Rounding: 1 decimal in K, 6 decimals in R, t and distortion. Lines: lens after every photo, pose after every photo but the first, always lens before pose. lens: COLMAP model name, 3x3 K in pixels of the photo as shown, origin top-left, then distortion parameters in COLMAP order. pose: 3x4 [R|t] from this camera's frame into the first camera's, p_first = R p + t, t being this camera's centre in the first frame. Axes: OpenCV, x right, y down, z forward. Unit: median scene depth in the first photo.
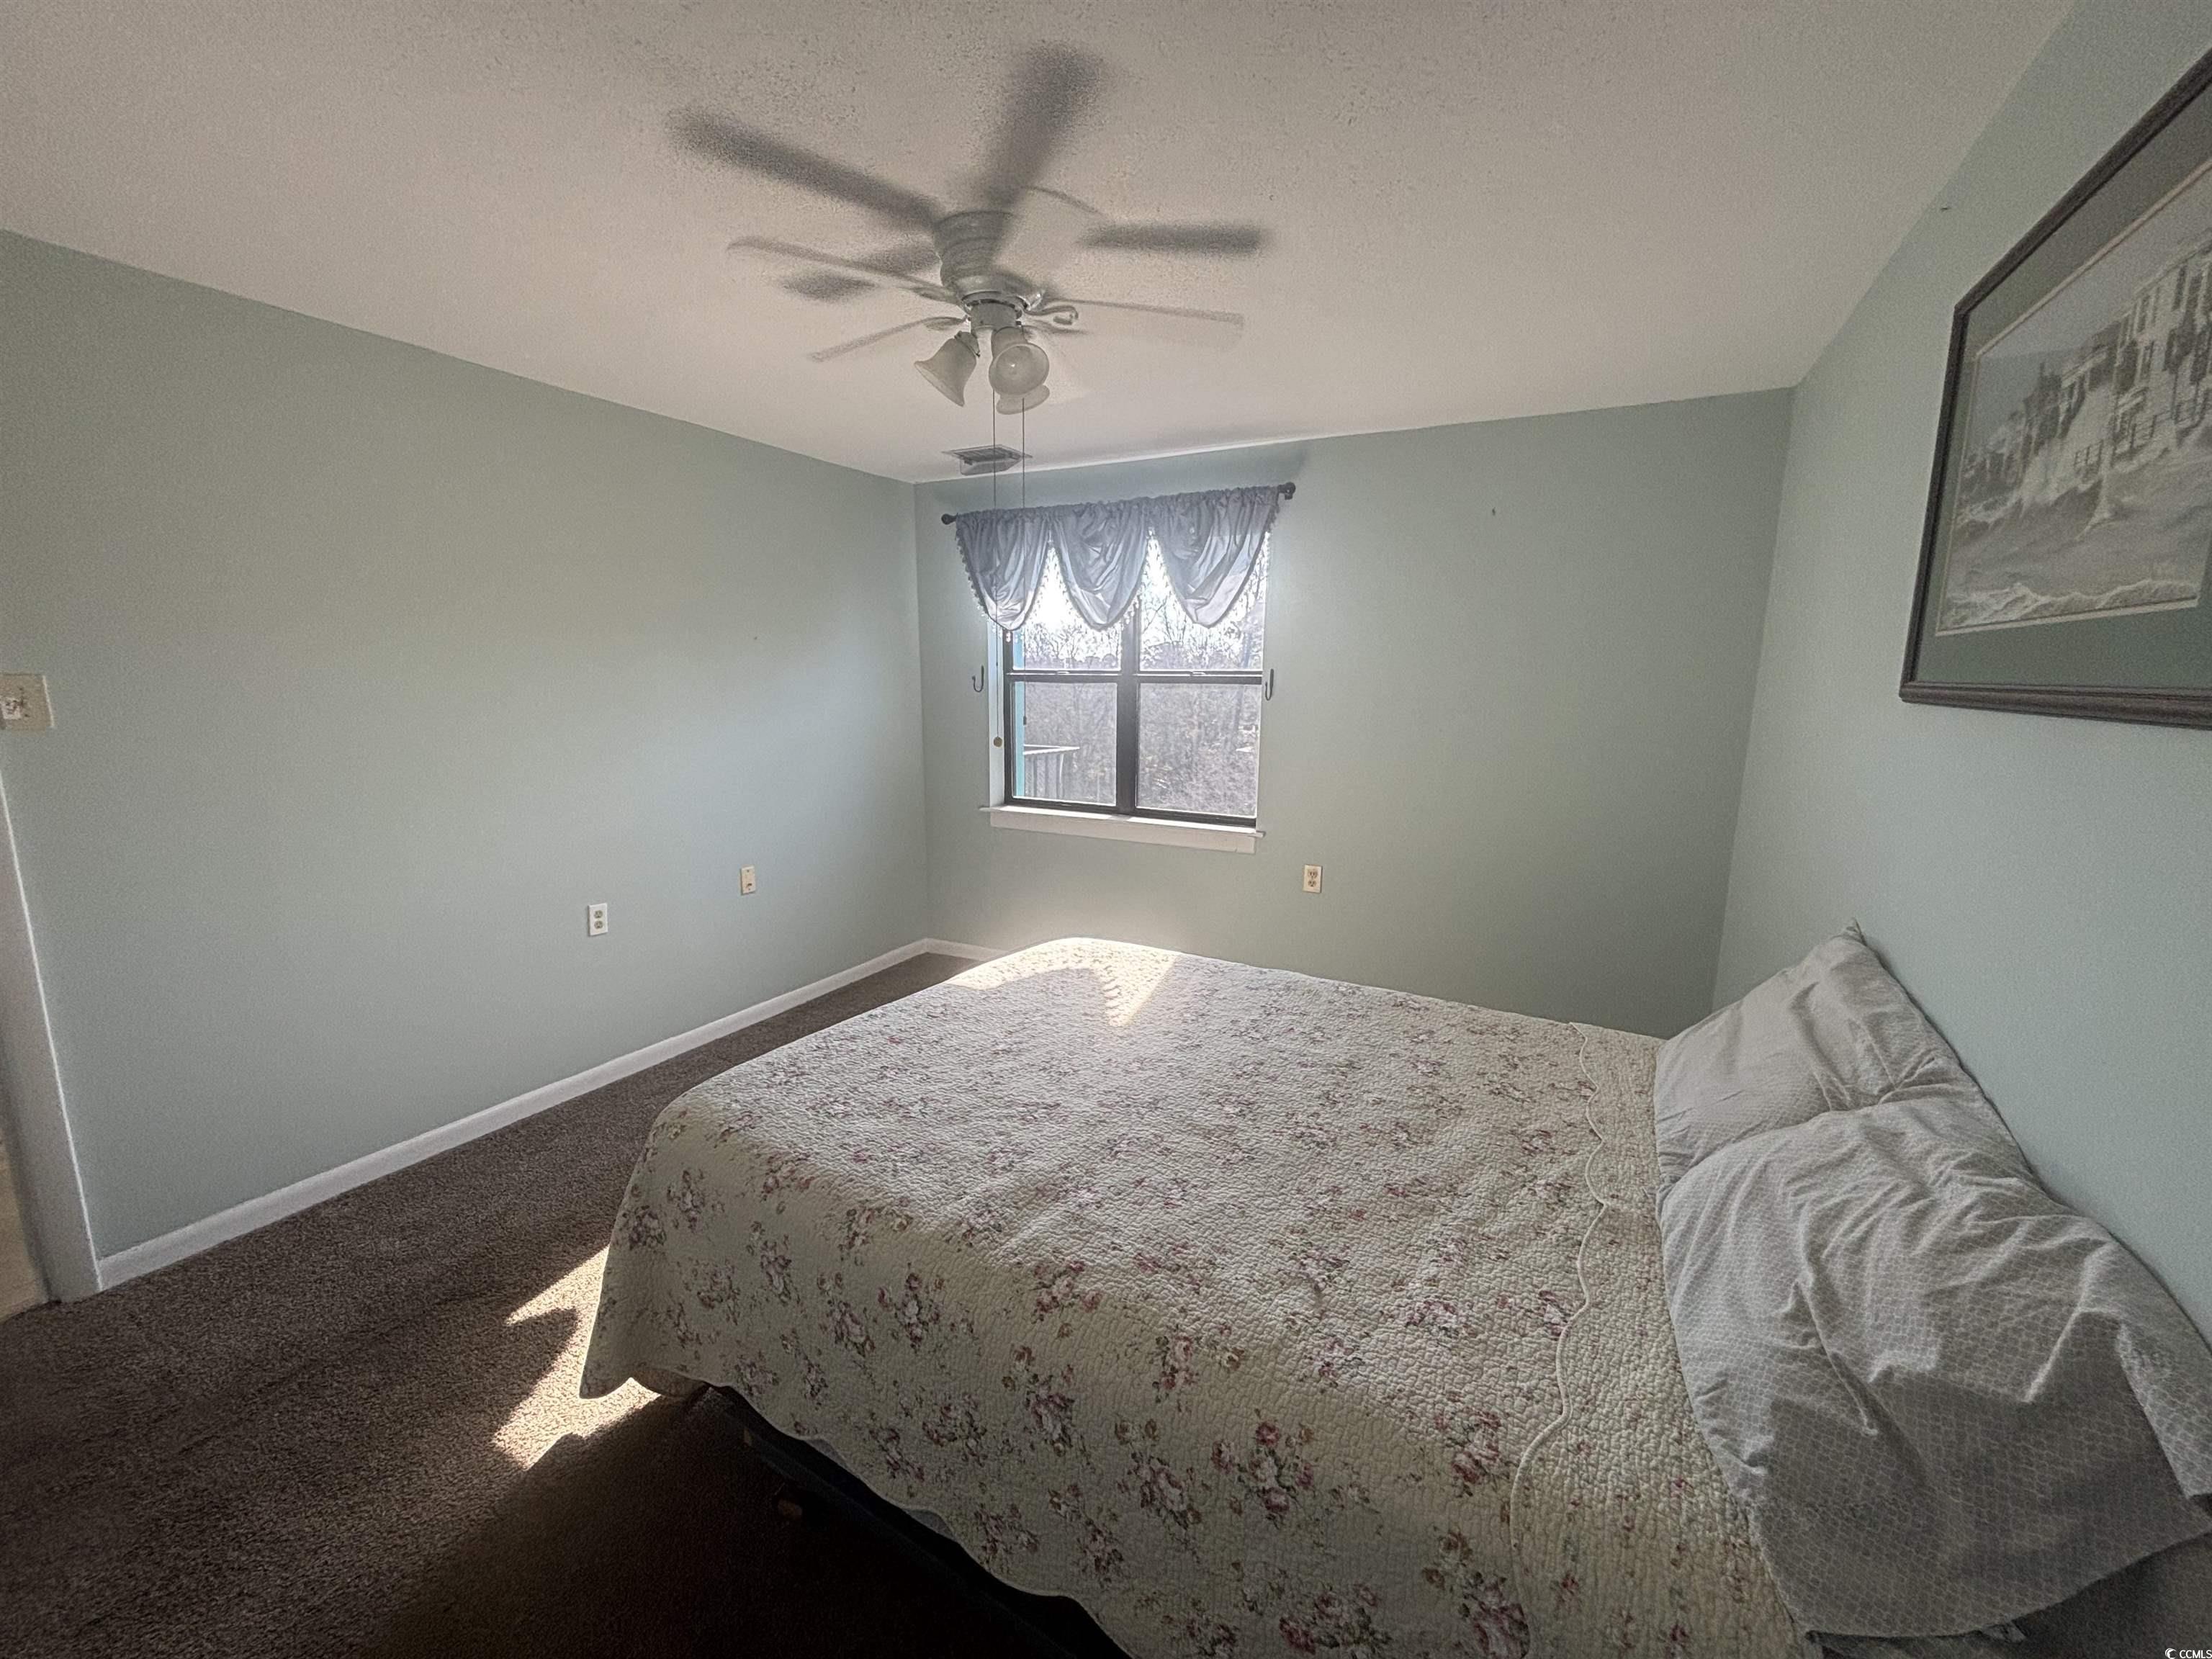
lens RADIAL K [[885.7, 0, 1093.7], [0, 885.7, 827.3], [0, 0, 1]] dist [-0.003656, 0.000301]
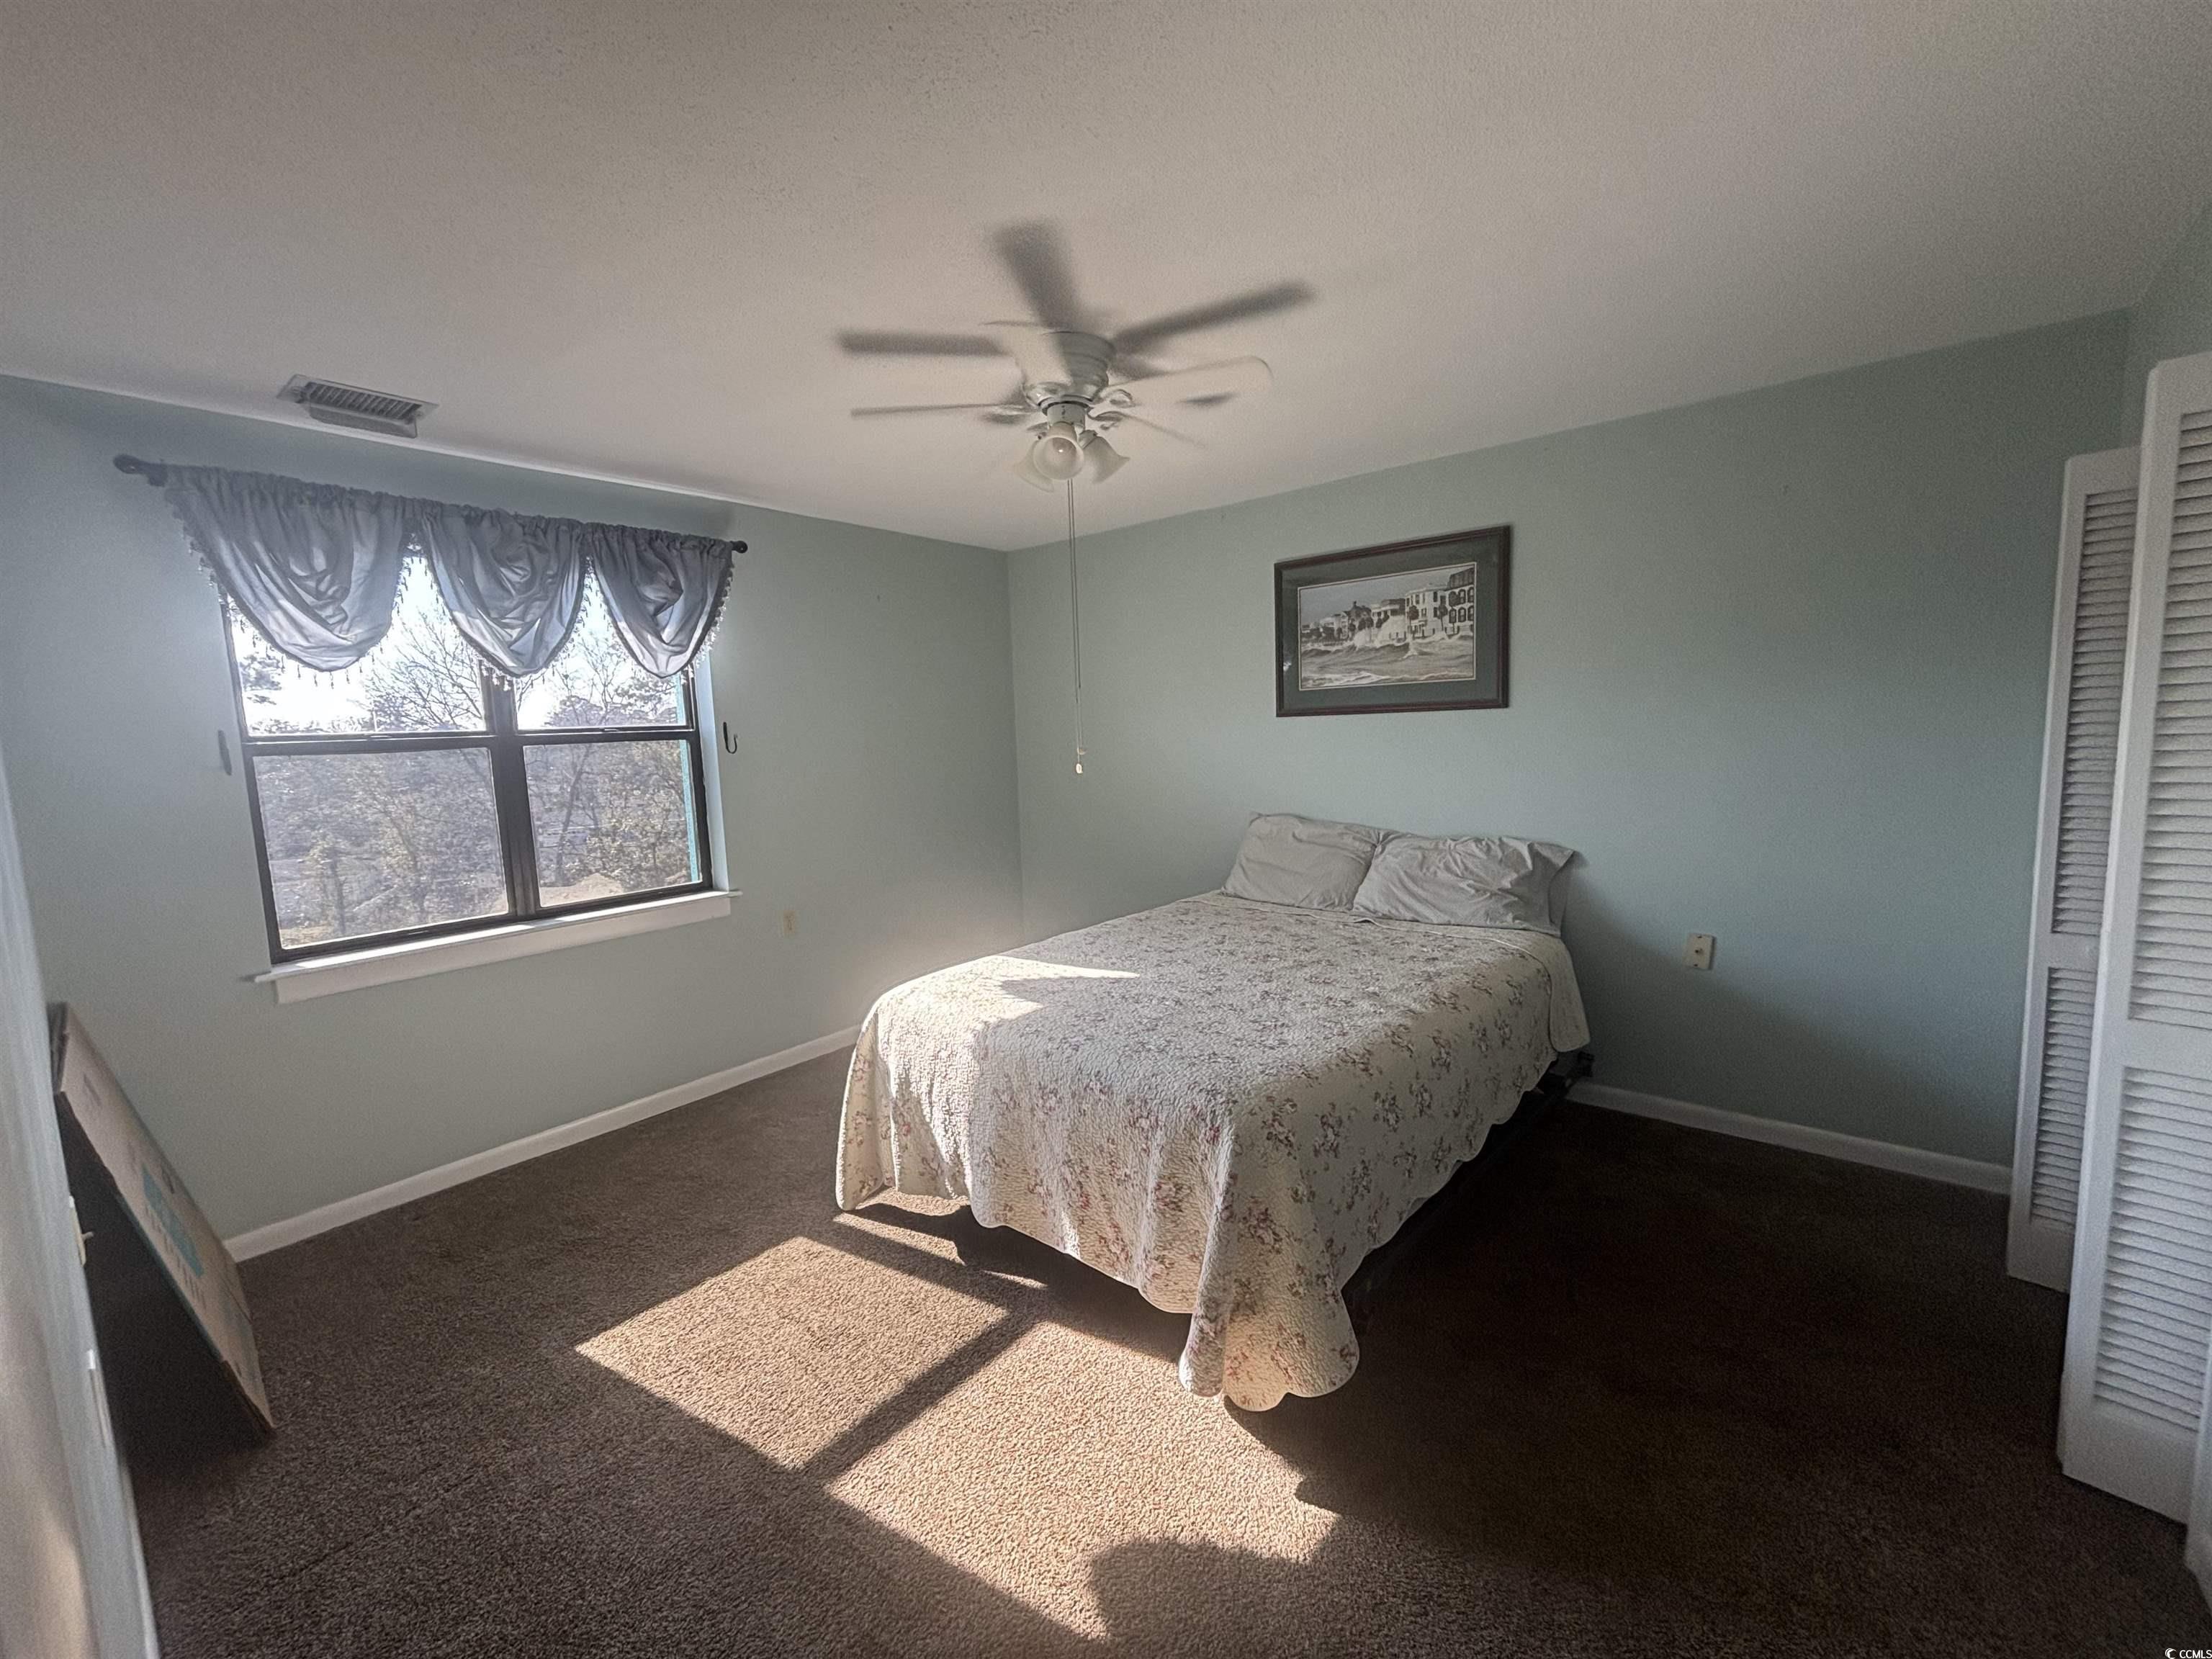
lens RADIAL K [[885.7, 0, 1105.4], [0, 885.7, 825.5], [0, 0, 1]] dist [-0.003656, 0.000301]
pose [[0.205979, -0.124309, 0.970629, -1.517410], [0.208624, 0.974673, 0.080554, -0.134018], [-0.956059, 0.185904, 0.226696, 0.879626]]
